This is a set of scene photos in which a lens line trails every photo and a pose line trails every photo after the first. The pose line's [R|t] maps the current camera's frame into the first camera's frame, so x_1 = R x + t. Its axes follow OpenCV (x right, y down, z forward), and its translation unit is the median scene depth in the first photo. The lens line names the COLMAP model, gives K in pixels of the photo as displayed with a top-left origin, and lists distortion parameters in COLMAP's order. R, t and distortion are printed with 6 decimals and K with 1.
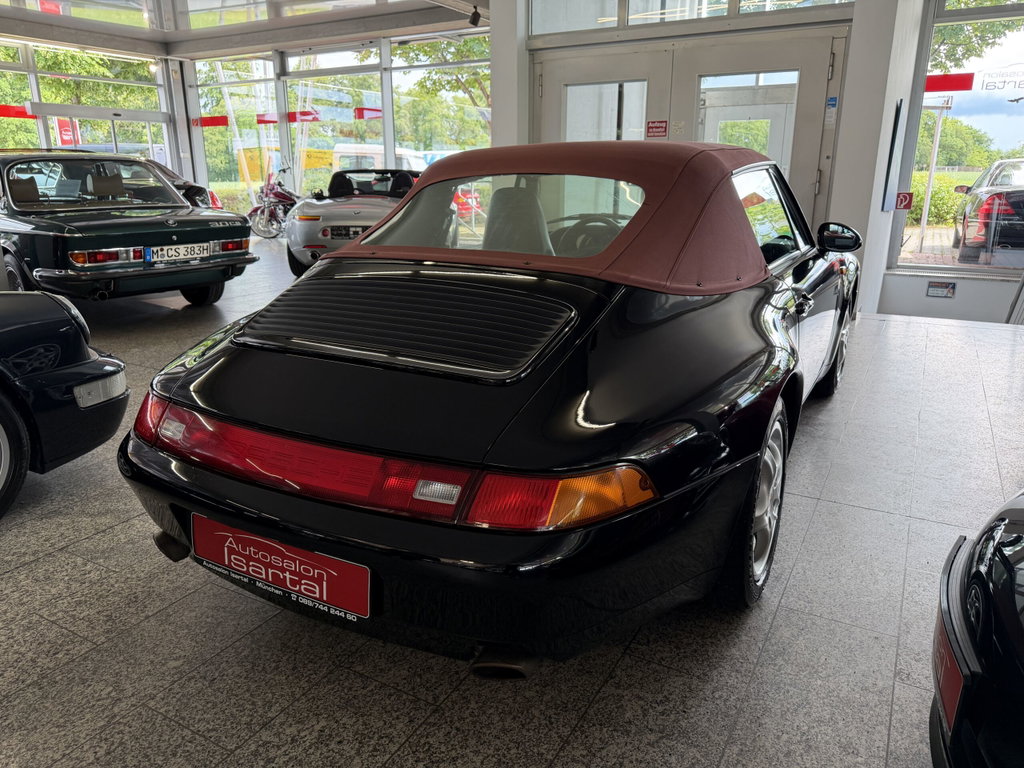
lens RADIAL K [[736.6, 0, 507.9], [0, 736.6, 388.9], [0, 0, 1]] dist [-0.001236, -0.004390]
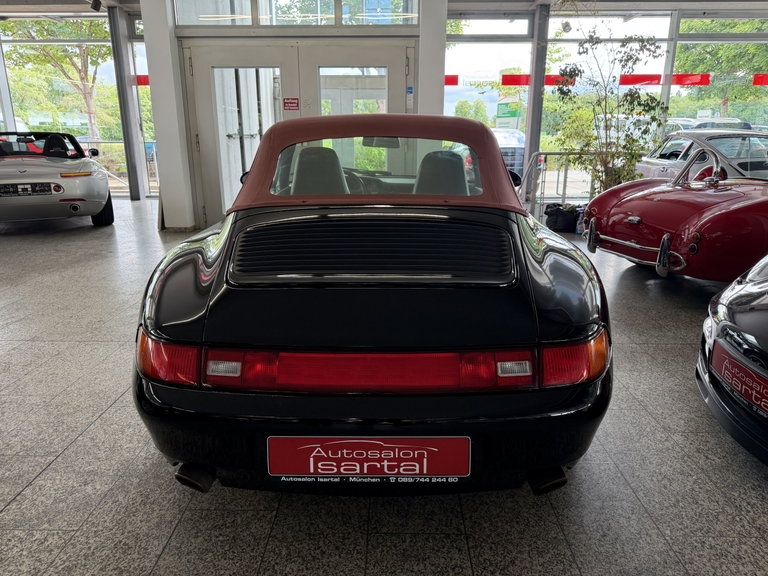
lens RADIAL K [[547.5, 0, 384.0], [0, 547.5, 288.0], [0, 0, 1]] dist [0.027892, -0.026068]
pose [[0.879694, -0.124482, 0.458959, -0.177434], [0.131743, 0.991150, 0.016312, -0.013465], [-0.456928, 0.046115, 0.888308, 0.045203]]
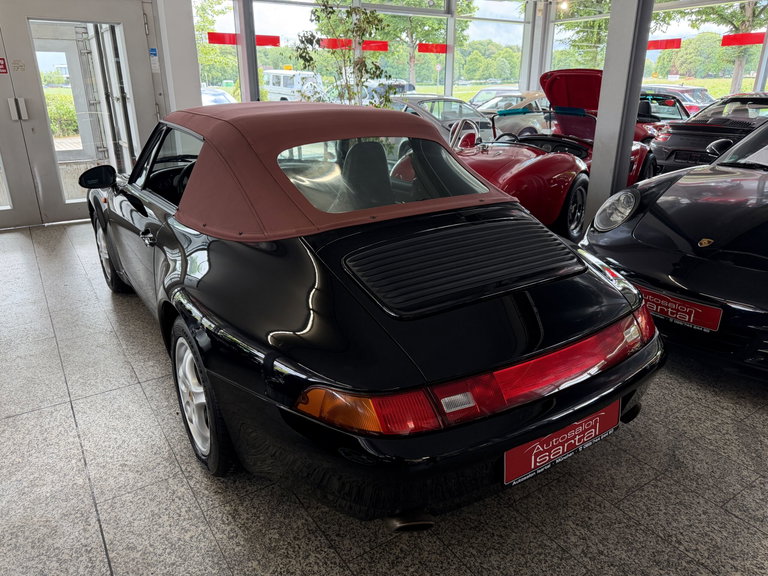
lens RADIAL K [[547.5, 0, 384.0], [0, 547.5, 288.0], [0, 0, 1]] dist [0.027892, -0.026068]
pose [[0.463150, -0.301587, 0.833389, -0.331604], [0.250799, 0.946486, 0.203134, -0.087208], [-0.850054, 0.114932, 0.514003, 0.190751]]
